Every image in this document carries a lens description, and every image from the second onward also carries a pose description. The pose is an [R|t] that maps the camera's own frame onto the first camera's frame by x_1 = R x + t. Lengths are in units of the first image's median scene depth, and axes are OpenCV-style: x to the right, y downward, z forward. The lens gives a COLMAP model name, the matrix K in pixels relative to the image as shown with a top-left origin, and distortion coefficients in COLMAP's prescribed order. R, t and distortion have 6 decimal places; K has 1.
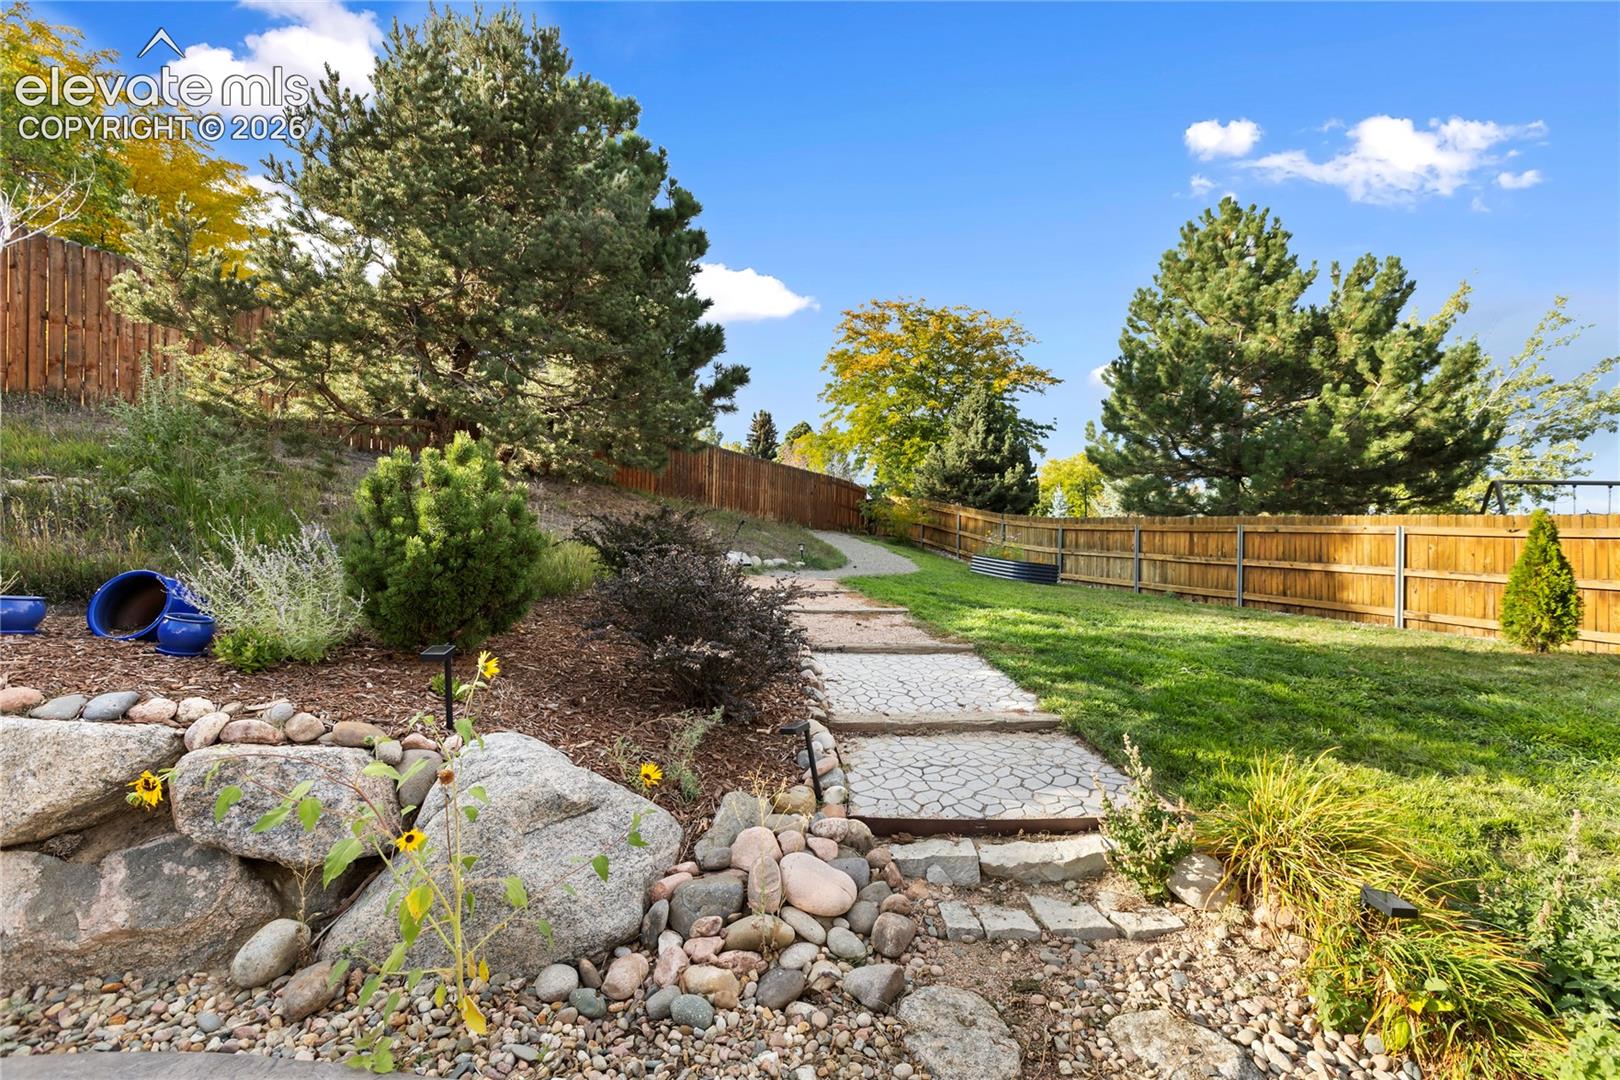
lens RADIAL K [[712.9, 0, 814.4], [0, 712.9, 547.1], [0, 0, 1]] dist [0.000396, -0.000825]
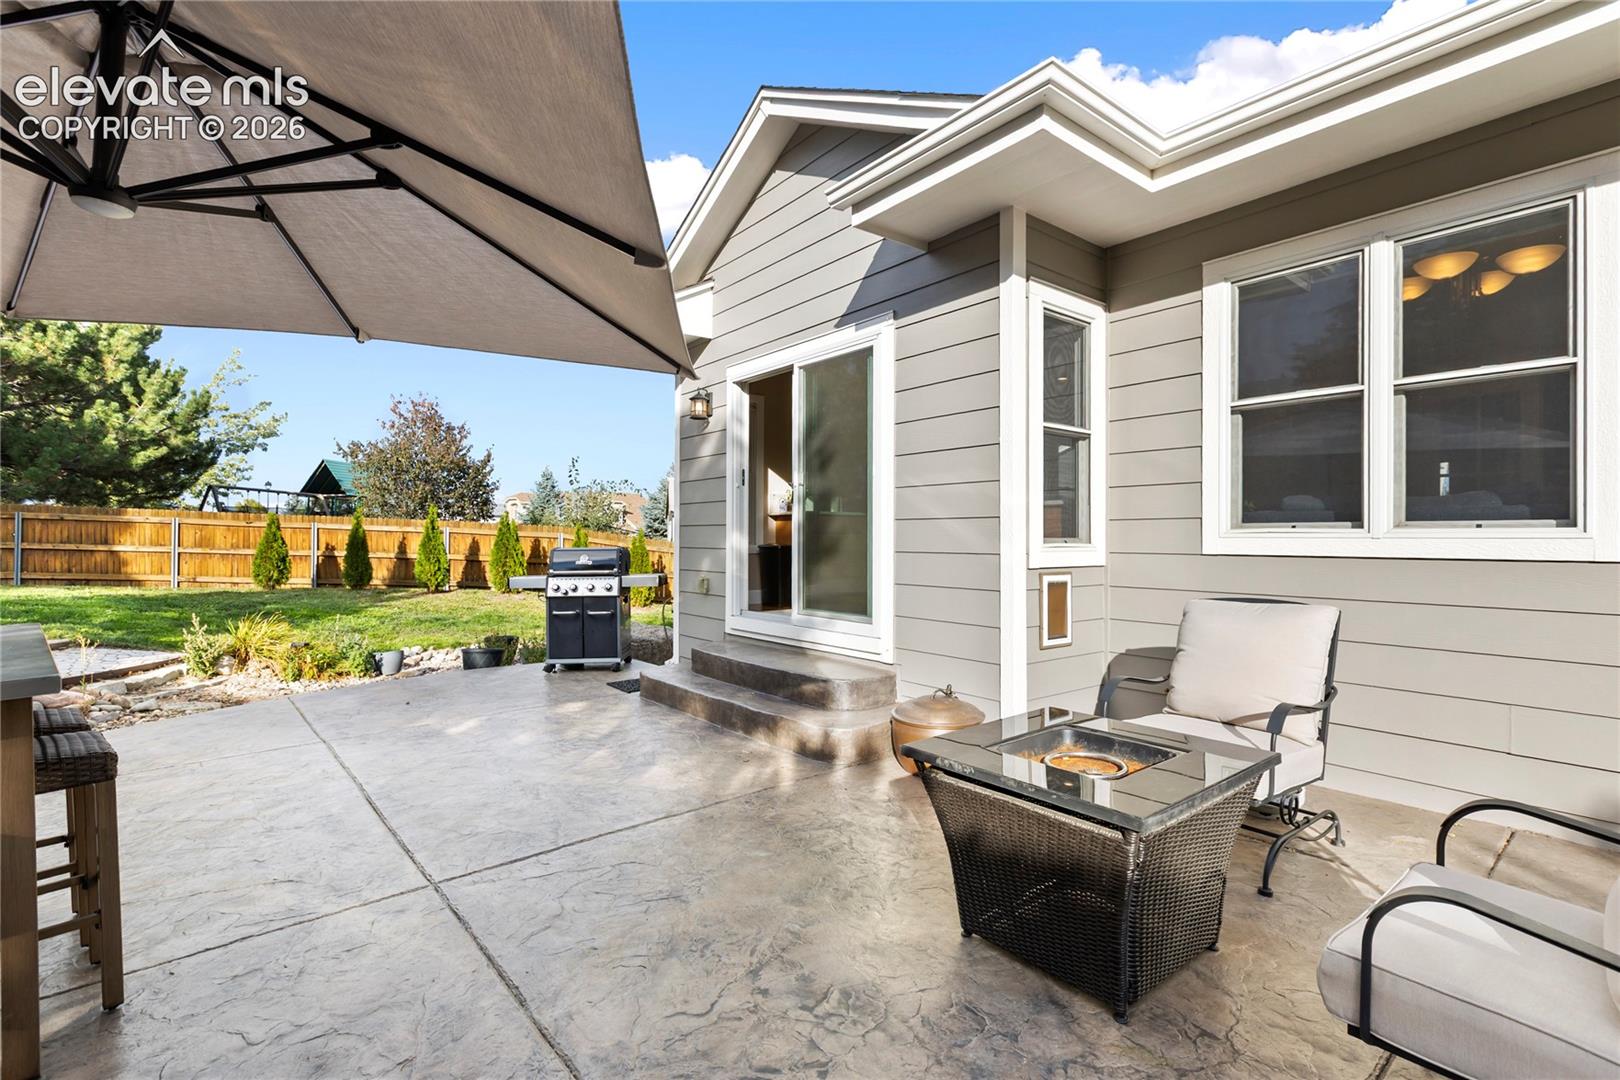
lens RADIAL K [[732.7, 0, 810.0], [0, 732.7, 540.0], [0, 0, 1]] dist [0.001473, 0.000059]
pose [[0.060226, -0.008968, 0.998144, -0.438610], [-0.003629, 0.999951, 0.009203, -0.002205], [-0.998178, -0.004176, 0.060191, -0.278525]]
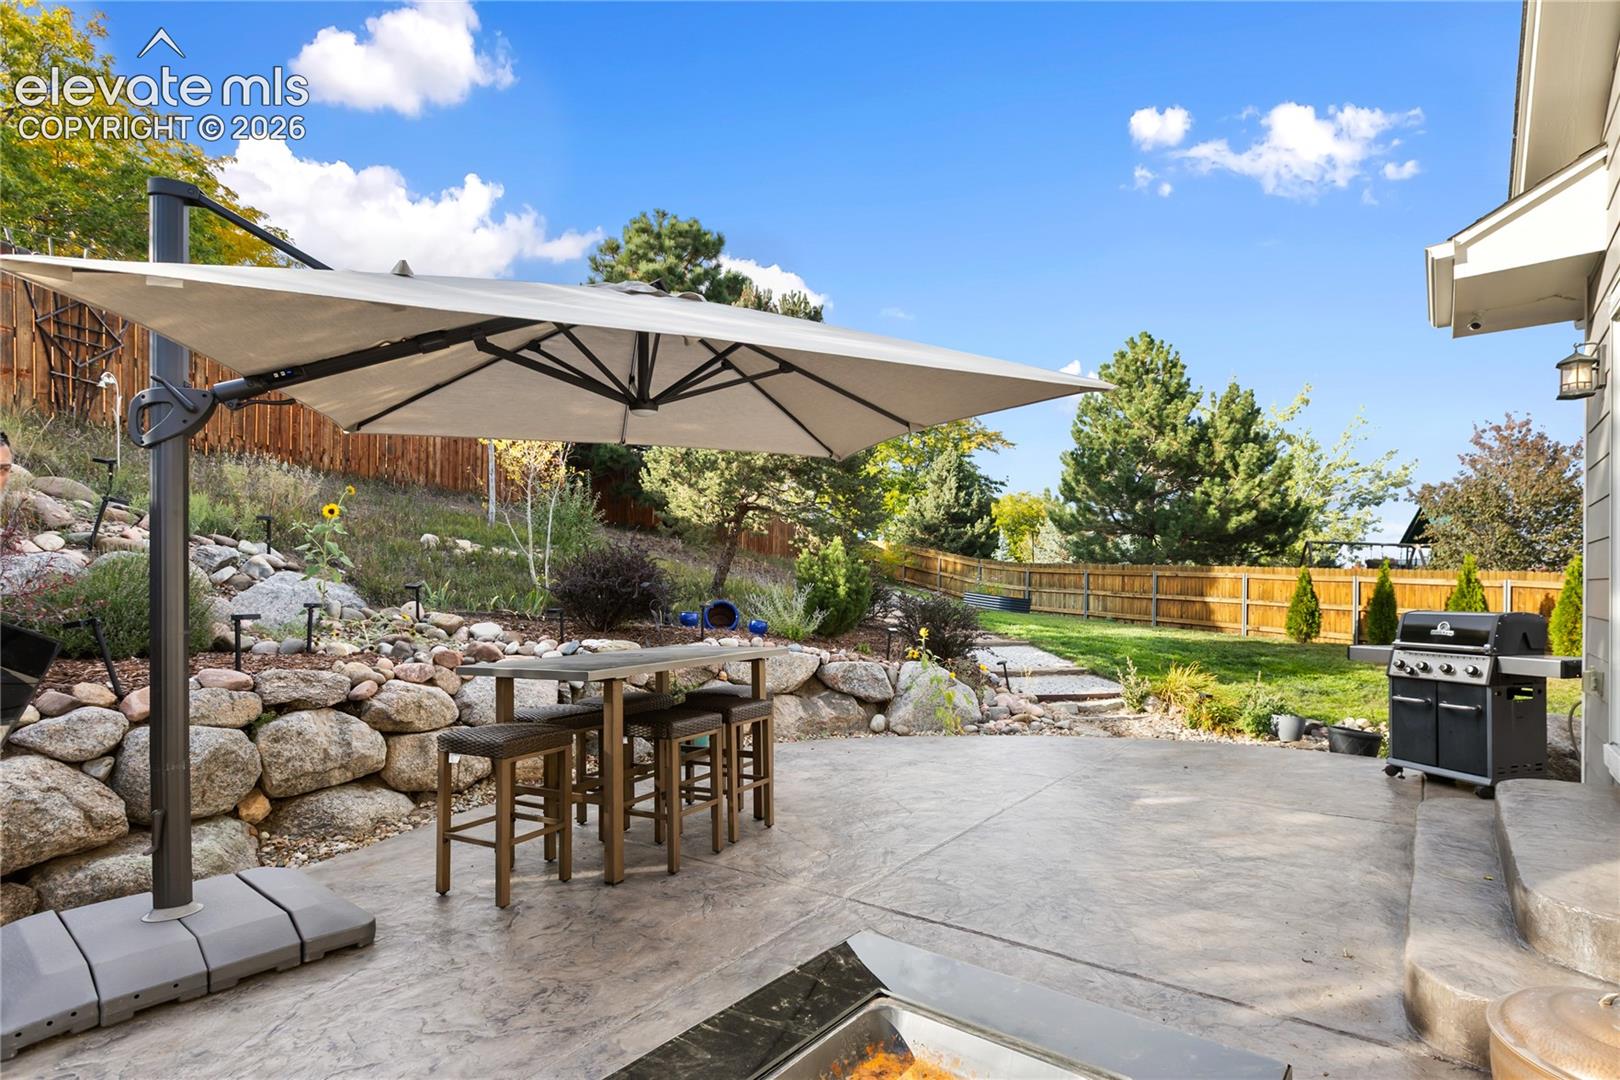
lens RADIAL K [[774.3, 0, 882.3], [0, 774.3, 589.1], [0, 0, 1]] dist [0.001564, 0.000618]
pose [[0.977864, -0.003394, 0.209216, -0.270754], [0.001861, 0.999970, 0.007524, -0.006355], [-0.209235, -0.006968, 0.977841, -0.420559]]
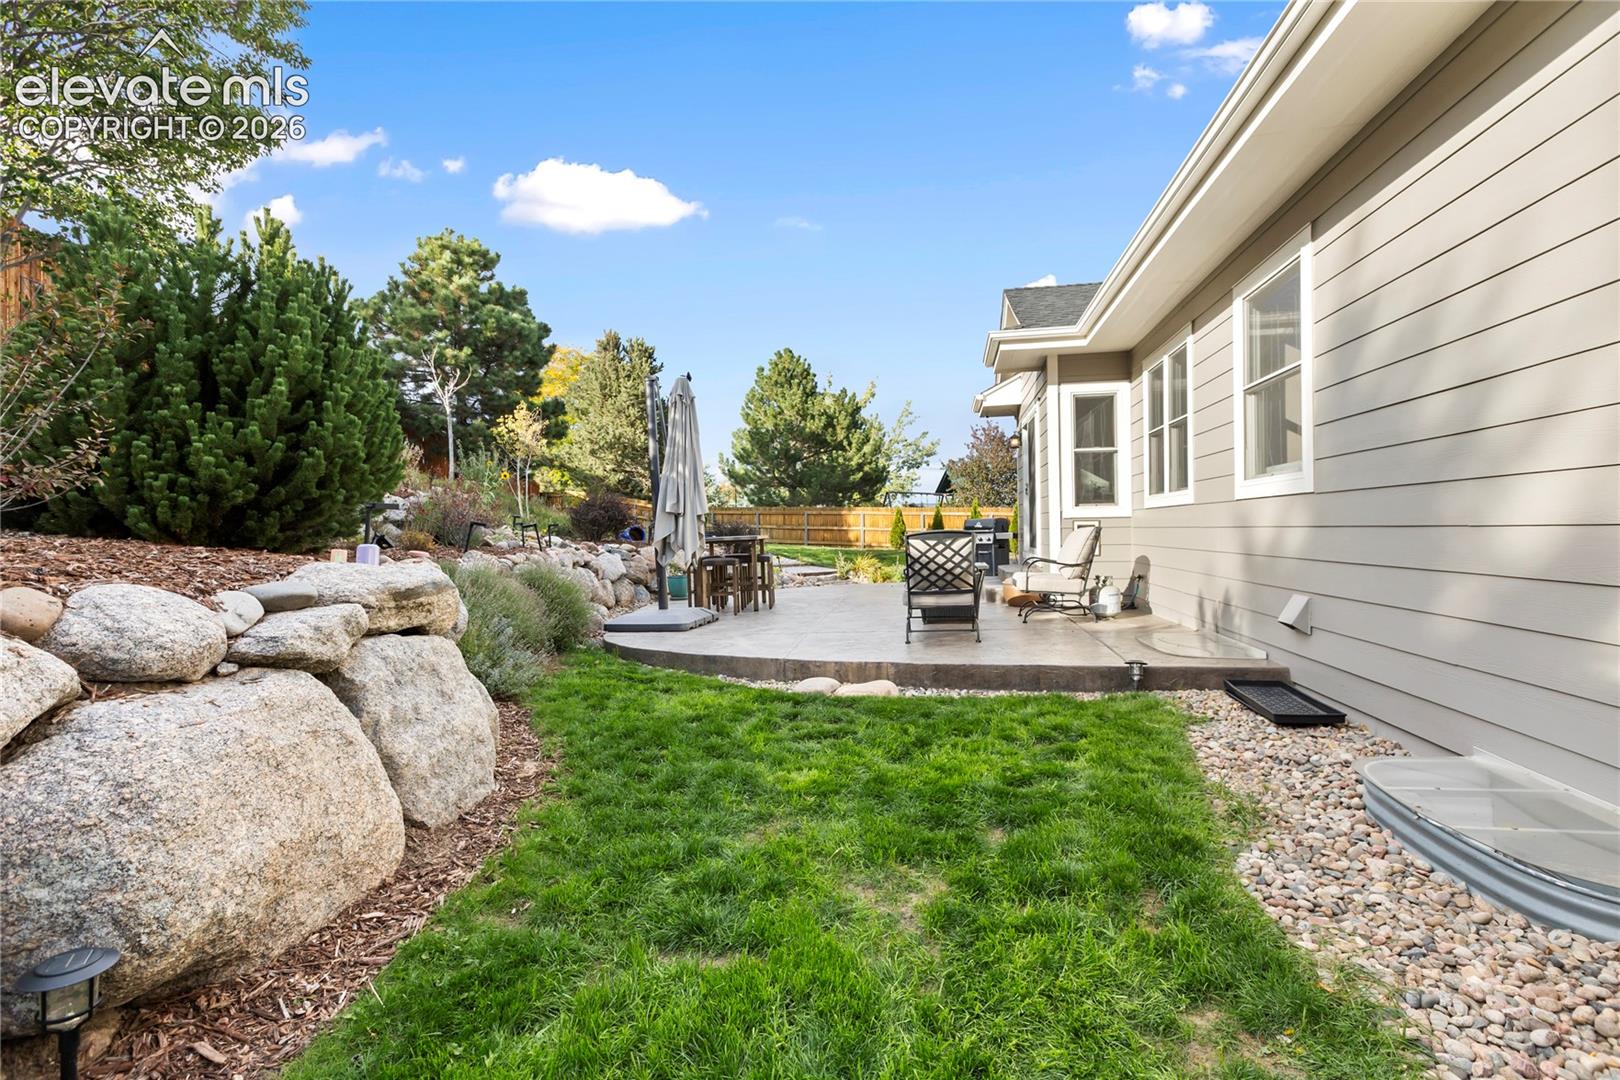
lens RADIAL K [[712.9, 0, 814.4], [0, 712.9, 547.1], [0, 0, 1]] dist [0.000396, -0.000825]
pose [[0.791006, -0.037389, 0.610665, -0.717265], [0.023953, 0.999258, 0.030154, 0.014593], [-0.611339, -0.009224, 0.791315, -0.754882]]
